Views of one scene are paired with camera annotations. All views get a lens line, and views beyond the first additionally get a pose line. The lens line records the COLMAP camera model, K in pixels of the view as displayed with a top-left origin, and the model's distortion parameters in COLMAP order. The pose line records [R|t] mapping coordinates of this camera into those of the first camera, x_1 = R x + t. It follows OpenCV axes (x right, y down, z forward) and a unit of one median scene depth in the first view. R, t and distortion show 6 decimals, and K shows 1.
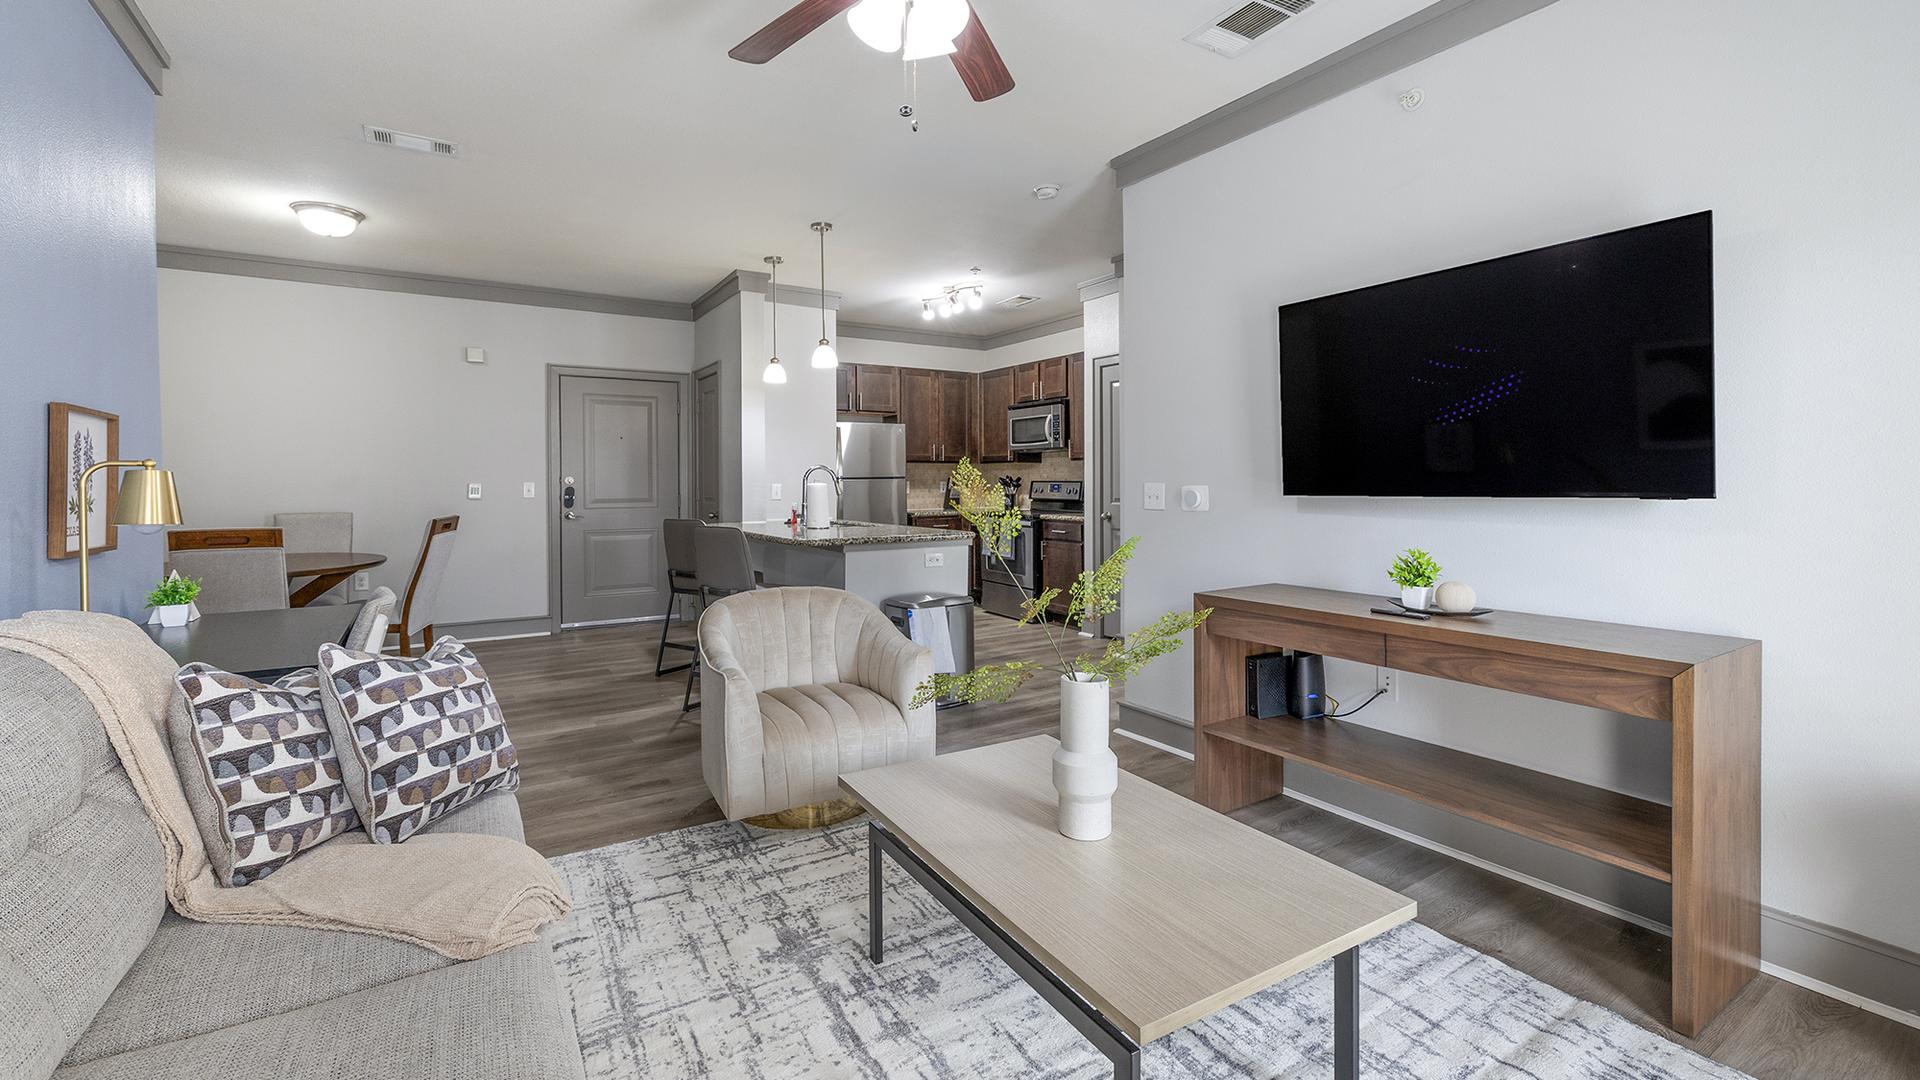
lens RADIAL K [[821.3, 0, 951.2], [0, 821.3, 495.9], [0, 0, 1]] dist [-0.002464, -0.000115]
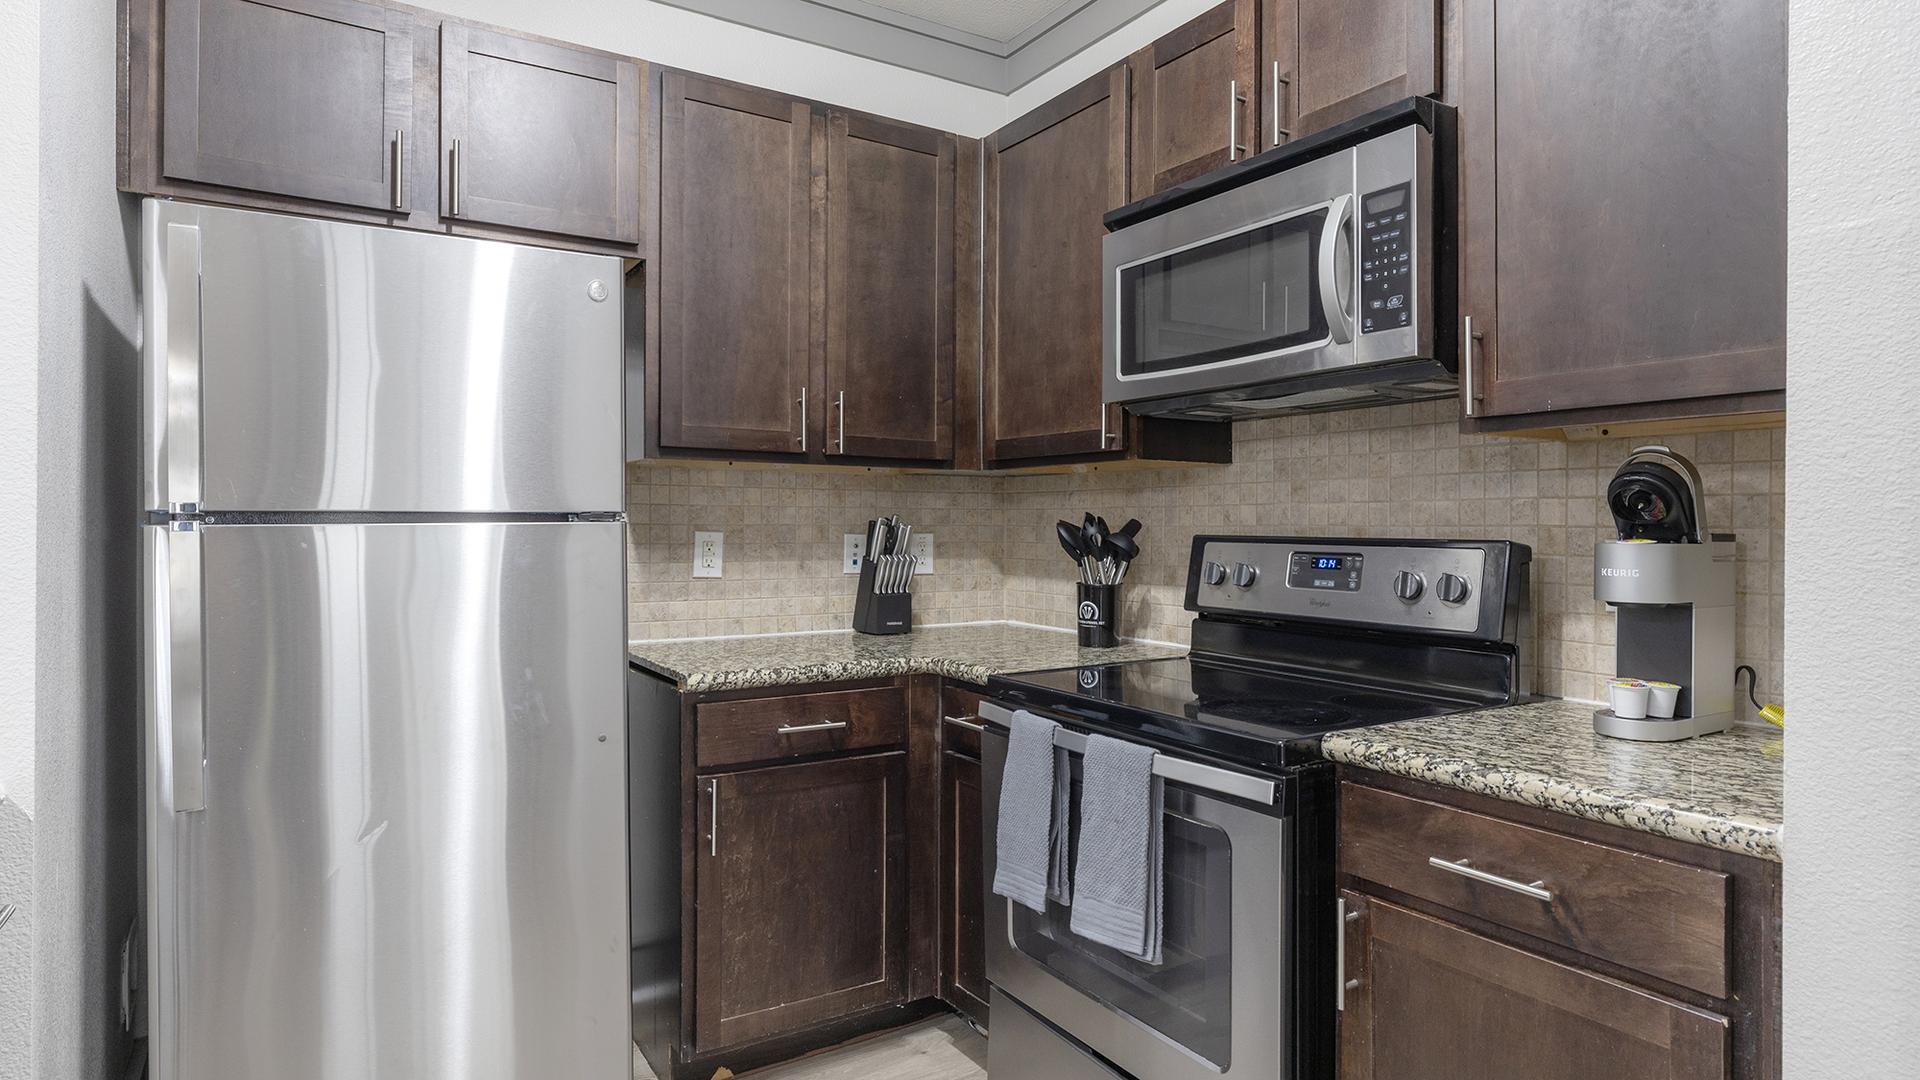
lens RADIAL K [[1057.0, 0, 955.3], [0, 1057.0, 532.0], [0, 0, 1]] dist [-0.000012, 0.000004]
pose [[0.999959, 0.009000, 0.000479, 0.028316], [-0.008991, 0.999842, -0.015354, -0.014735], [-0.000617, 0.015349, 0.999882, 0.728532]]
